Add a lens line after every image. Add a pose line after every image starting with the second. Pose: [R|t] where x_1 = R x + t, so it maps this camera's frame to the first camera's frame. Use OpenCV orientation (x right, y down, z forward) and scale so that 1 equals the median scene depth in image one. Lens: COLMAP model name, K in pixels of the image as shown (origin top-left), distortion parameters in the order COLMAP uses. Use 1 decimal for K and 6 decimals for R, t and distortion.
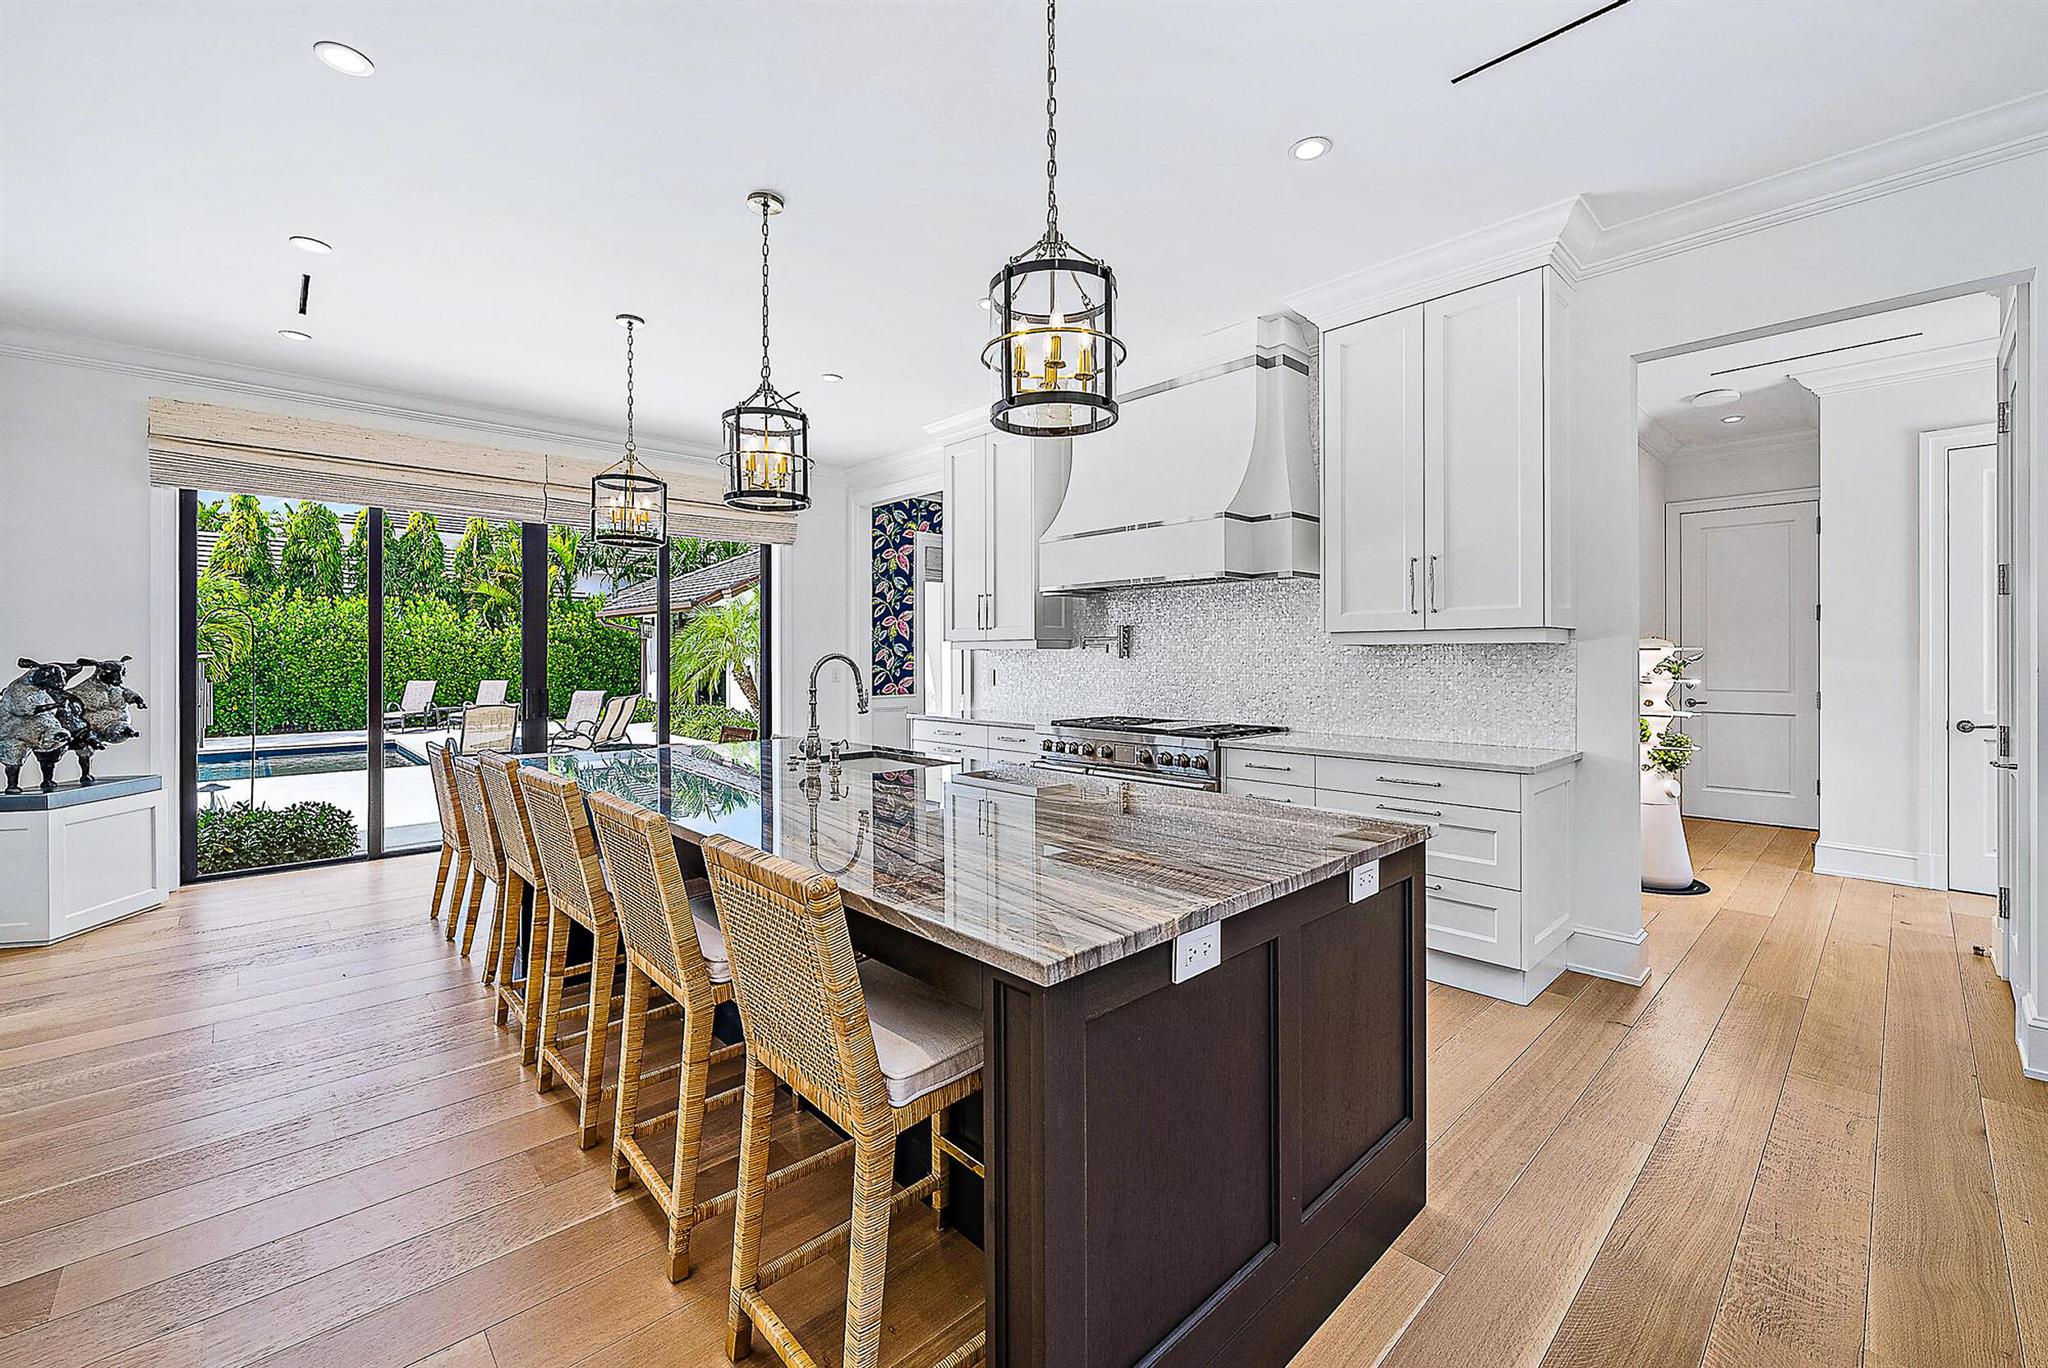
lens RADIAL K [[817.4, 0, 1025.2], [0, 817.4, 663.3], [0, 0, 1]] dist [-0.001329, -0.000127]
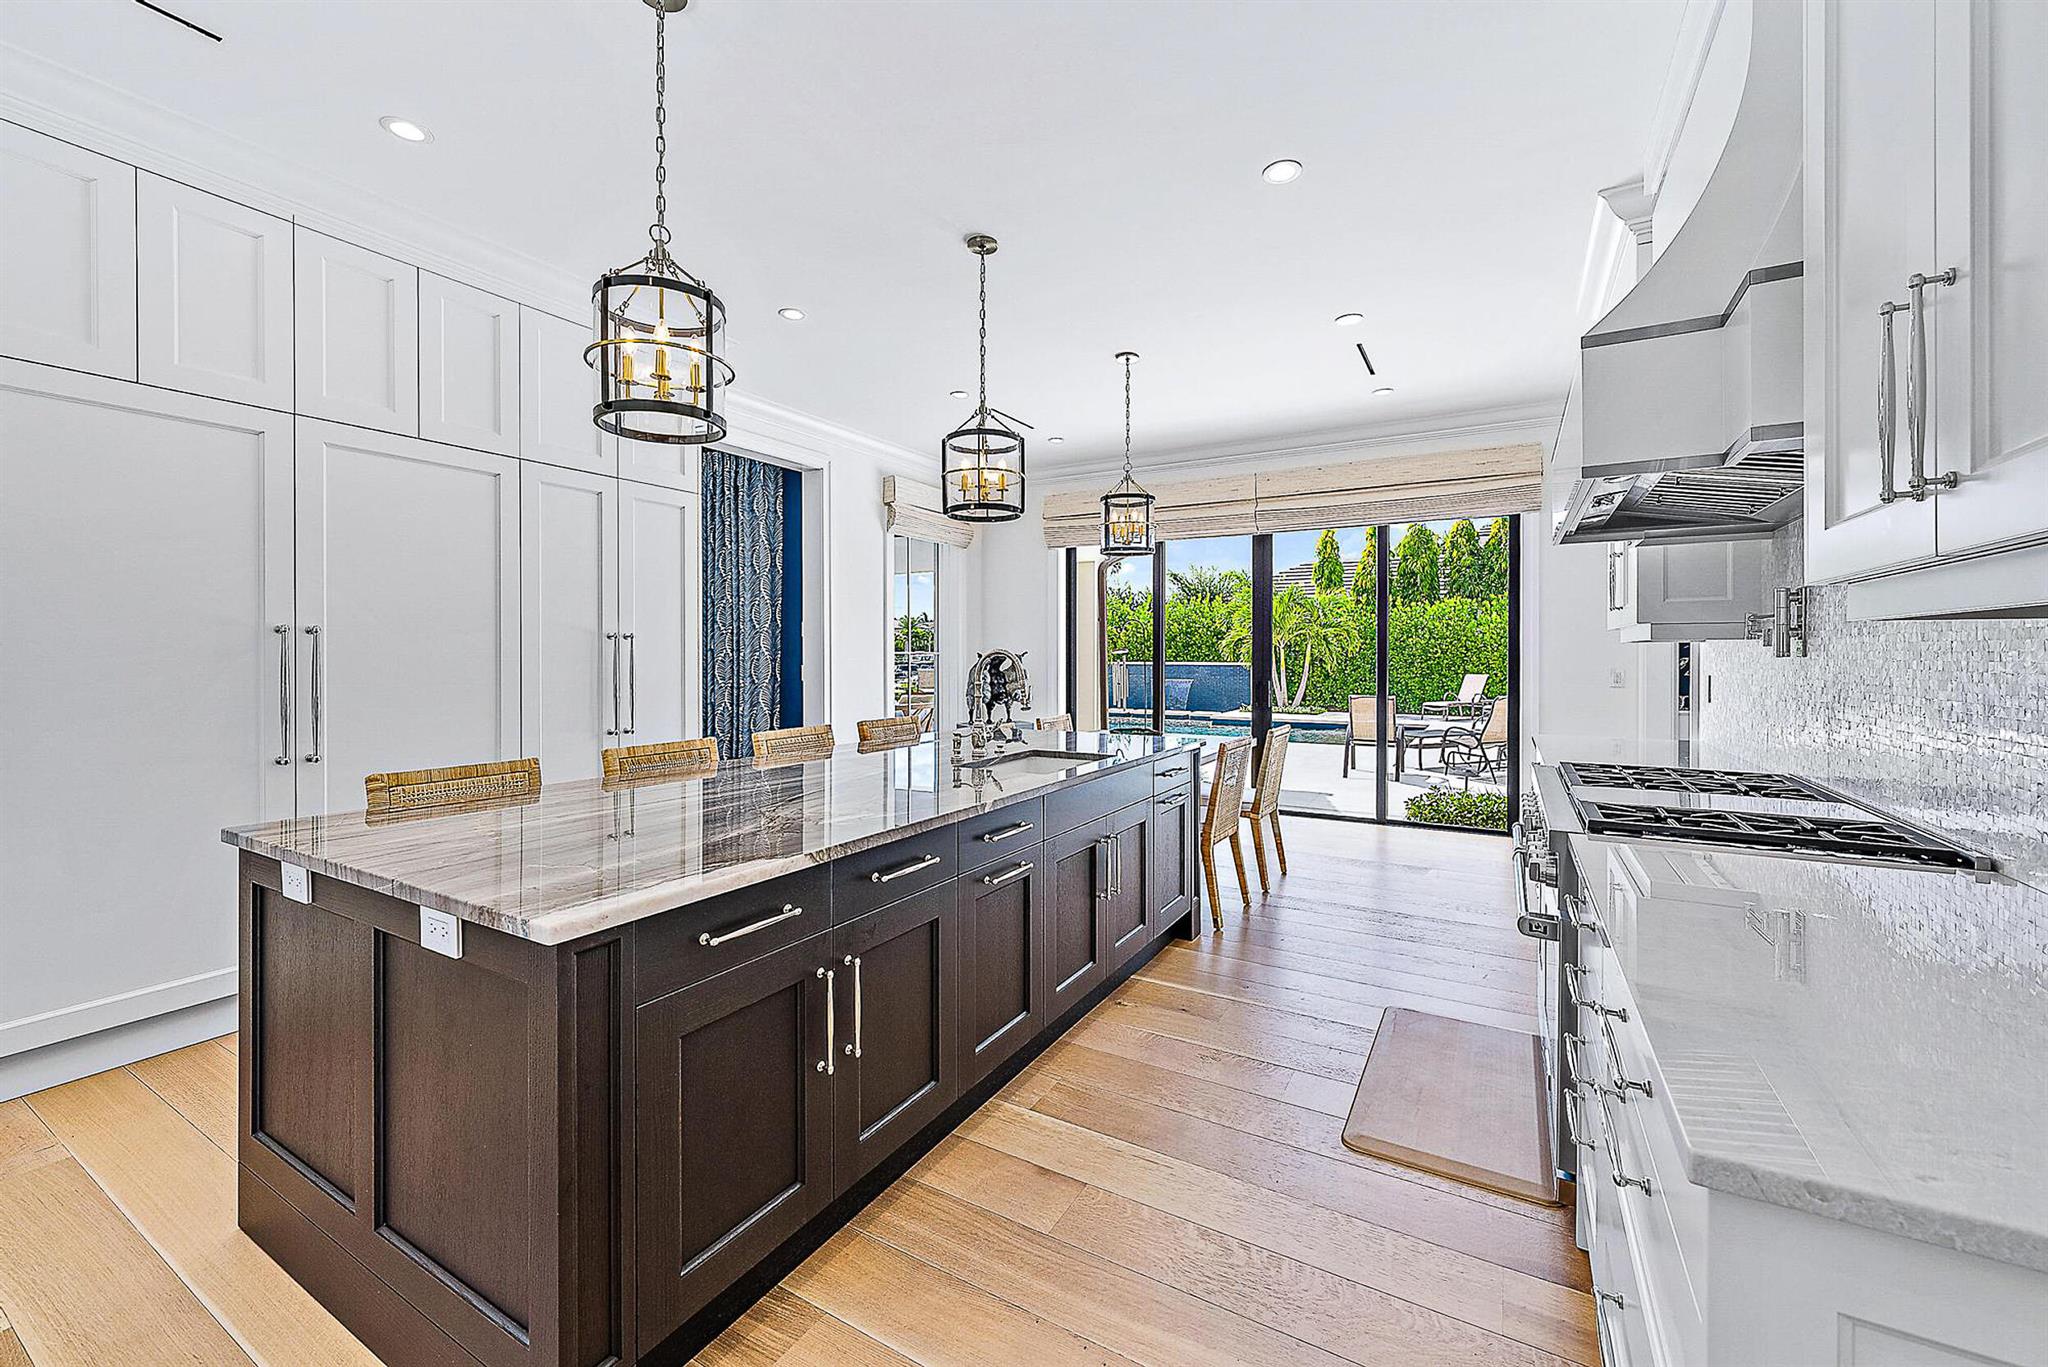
lens RADIAL K [[817.4, 0, 1025.2], [0, 817.4, 662.8], [0, 0, 1]] dist [-0.001329, -0.000127]
pose [[0.289210, 0.009575, -0.957218, 0.500236], [-0.006353, 0.999947, 0.008082, 0.000448], [0.957245, 0.003744, 0.289255, 0.459011]]
